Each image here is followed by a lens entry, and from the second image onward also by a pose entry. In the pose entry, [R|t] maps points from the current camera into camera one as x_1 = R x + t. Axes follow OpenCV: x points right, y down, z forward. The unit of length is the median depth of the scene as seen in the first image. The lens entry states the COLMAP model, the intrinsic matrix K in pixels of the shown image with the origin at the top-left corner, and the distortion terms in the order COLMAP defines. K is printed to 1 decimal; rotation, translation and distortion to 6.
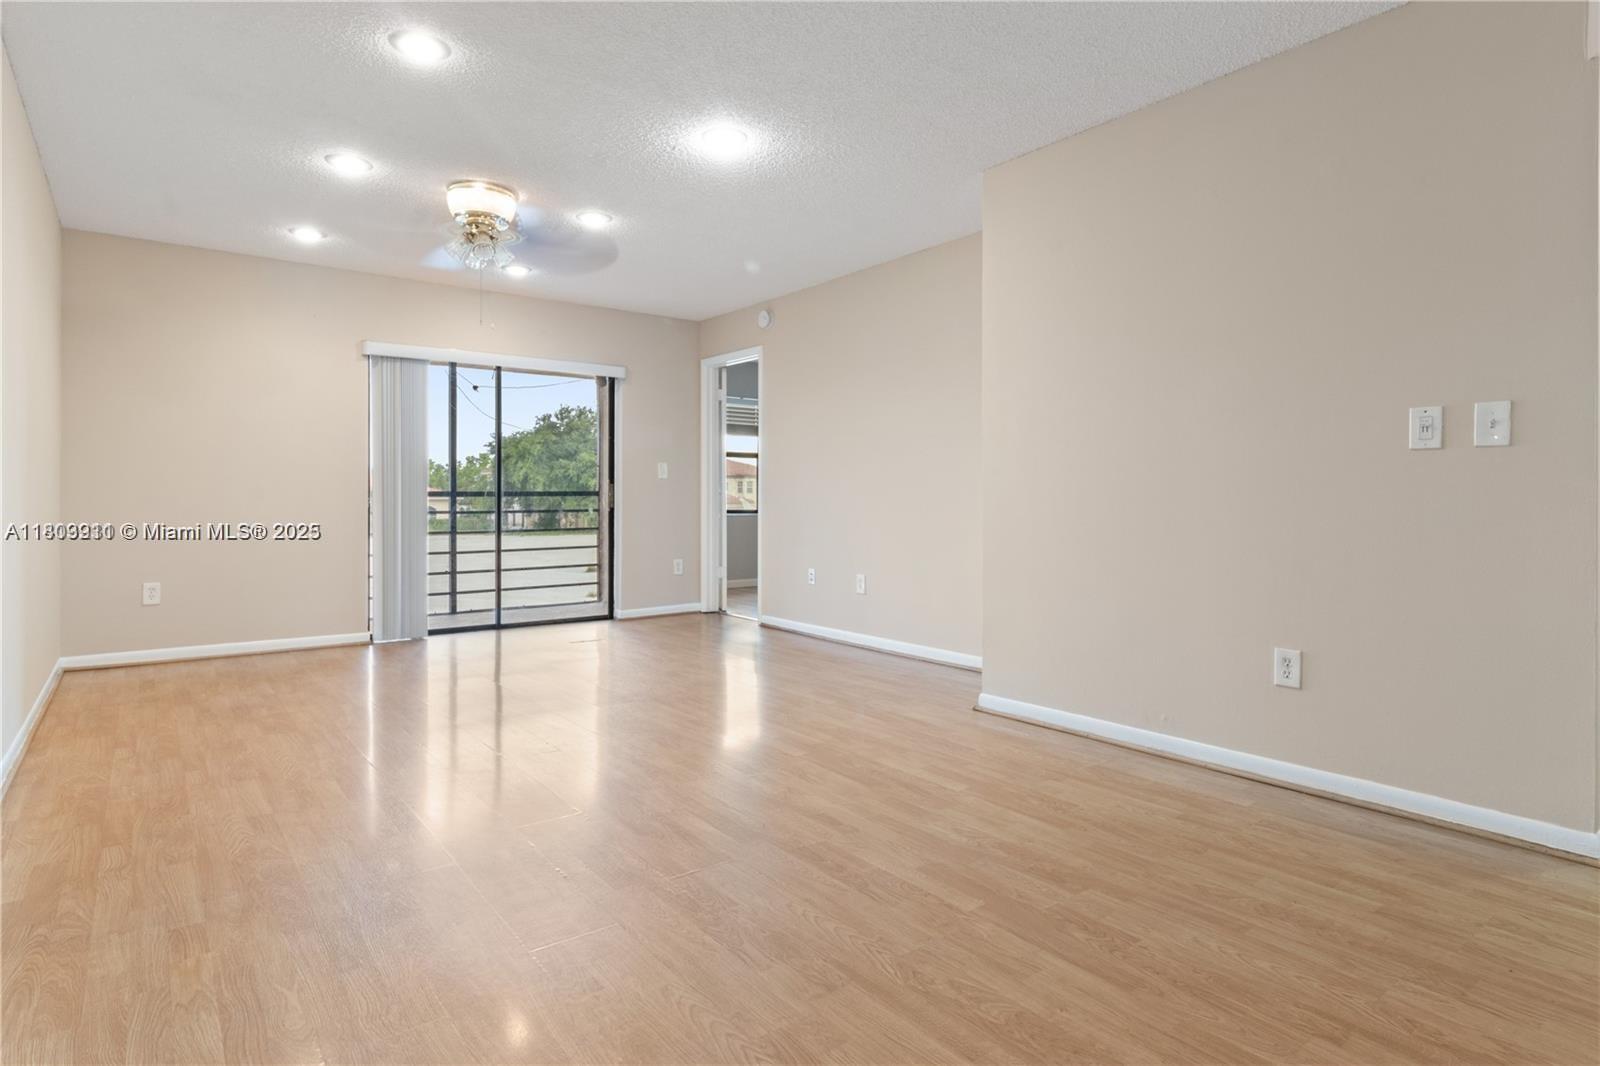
lens RADIAL K [[859.9, 0, 797.2], [0, 859.9, 504.2], [0, 0, 1]] dist [0.001154, -0.000381]
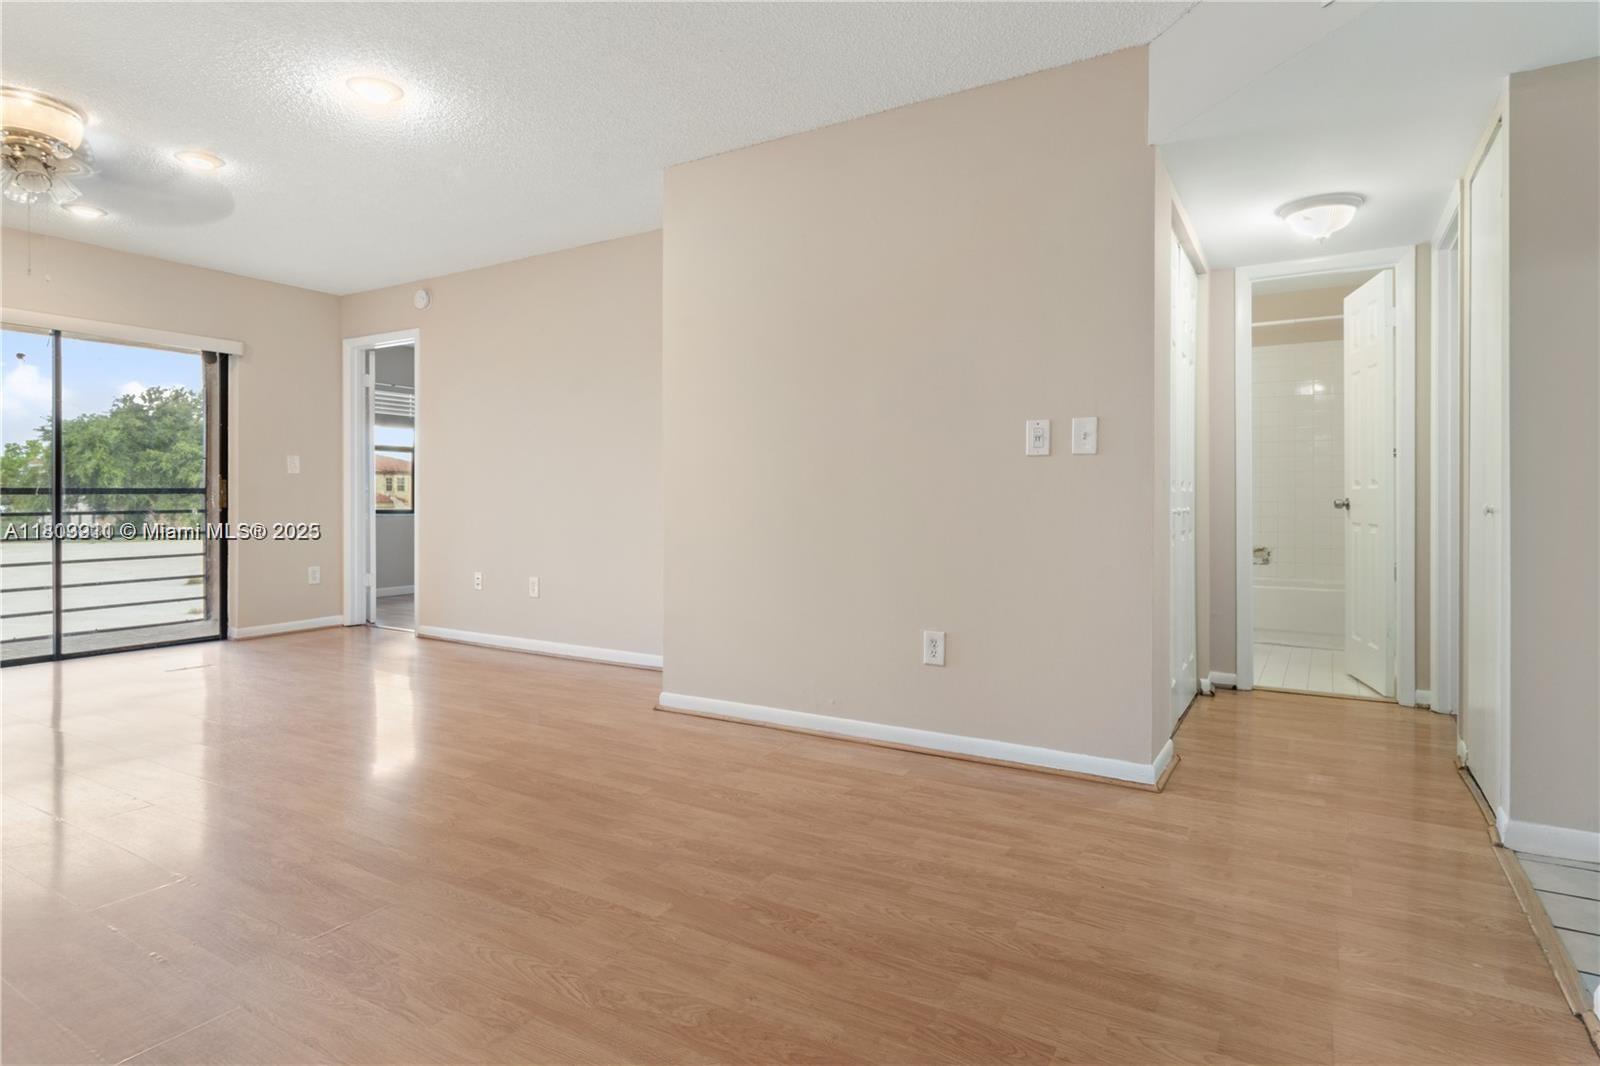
lens RADIAL K [[859.9, 0, 797.2], [0, 859.9, 504.2], [0, 0, 1]] dist [0.001154, -0.000381]
pose [[0.929711, -0.002157, 0.368283, -0.009532], [0.001626, 0.999997, 0.001753, 0.000029], [-0.368286, -0.001031, 0.929712, 0.019593]]
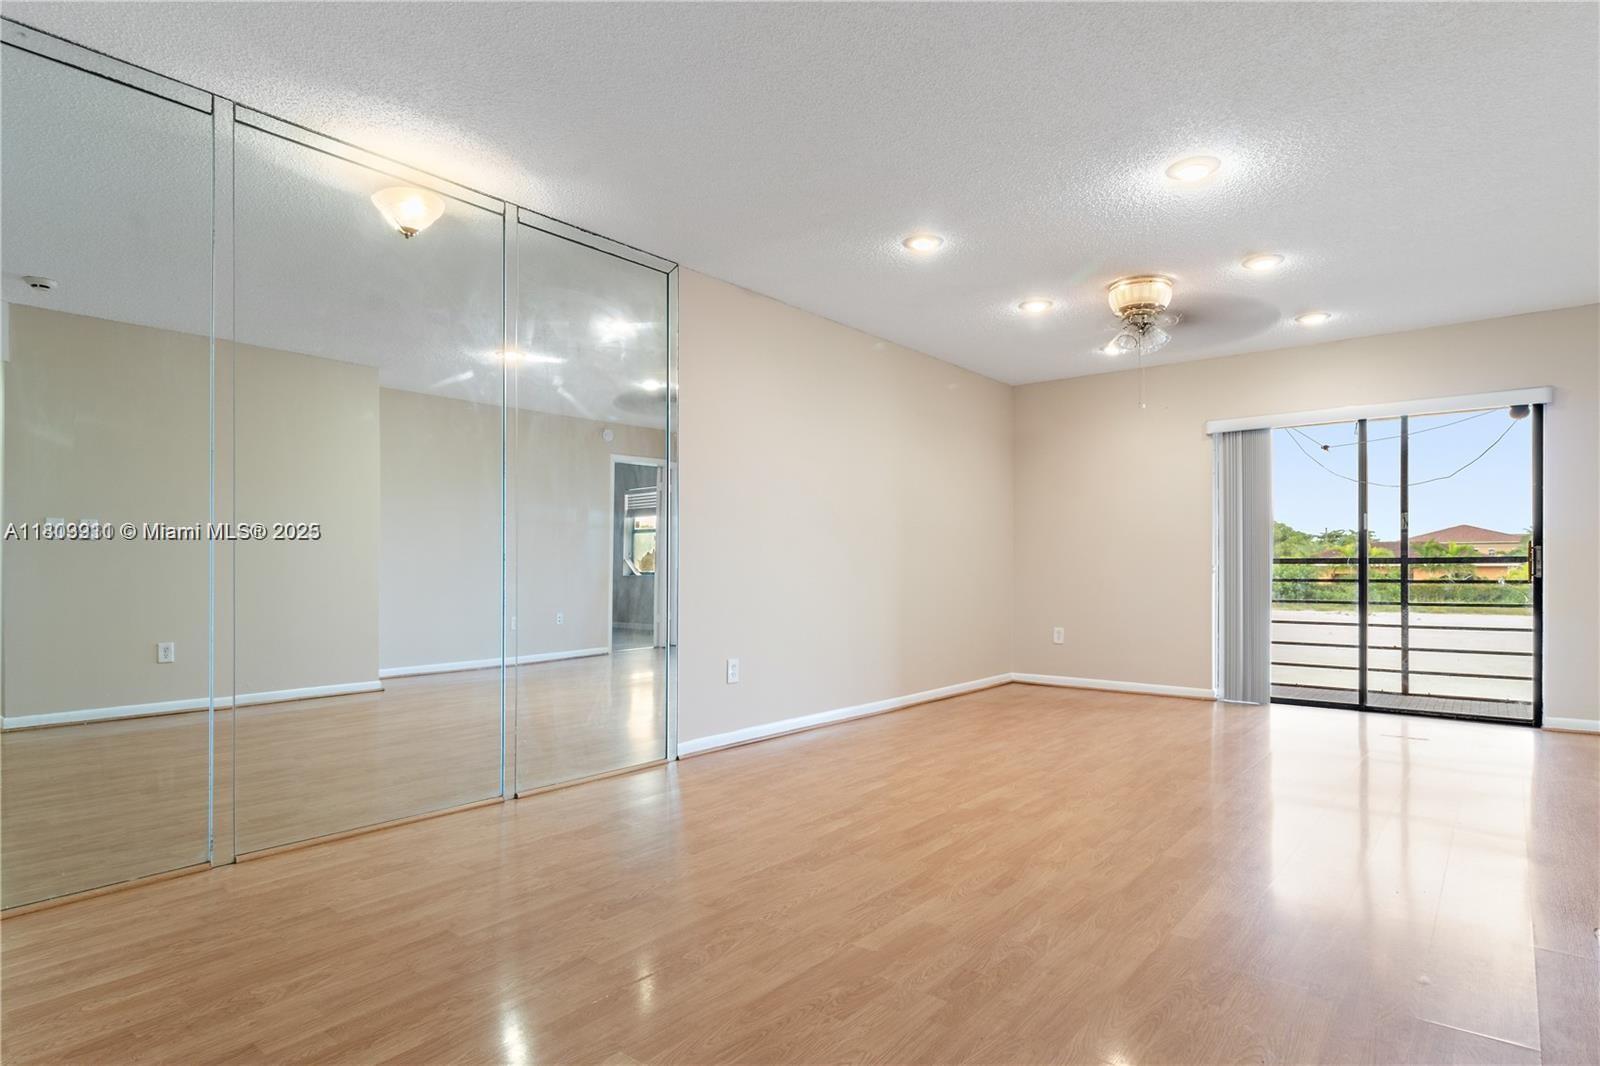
lens RADIAL K [[869.8, 0, 797.6], [0, 869.8, 579.0], [0, 0, 1]] dist [0.002137, 0.000654]
pose [[0.230732, 0.013082, -0.972929, 0.921758], [-0.004470, 0.999913, 0.012385, -0.003627], [0.973007, 0.001491, 0.230771, 0.496493]]
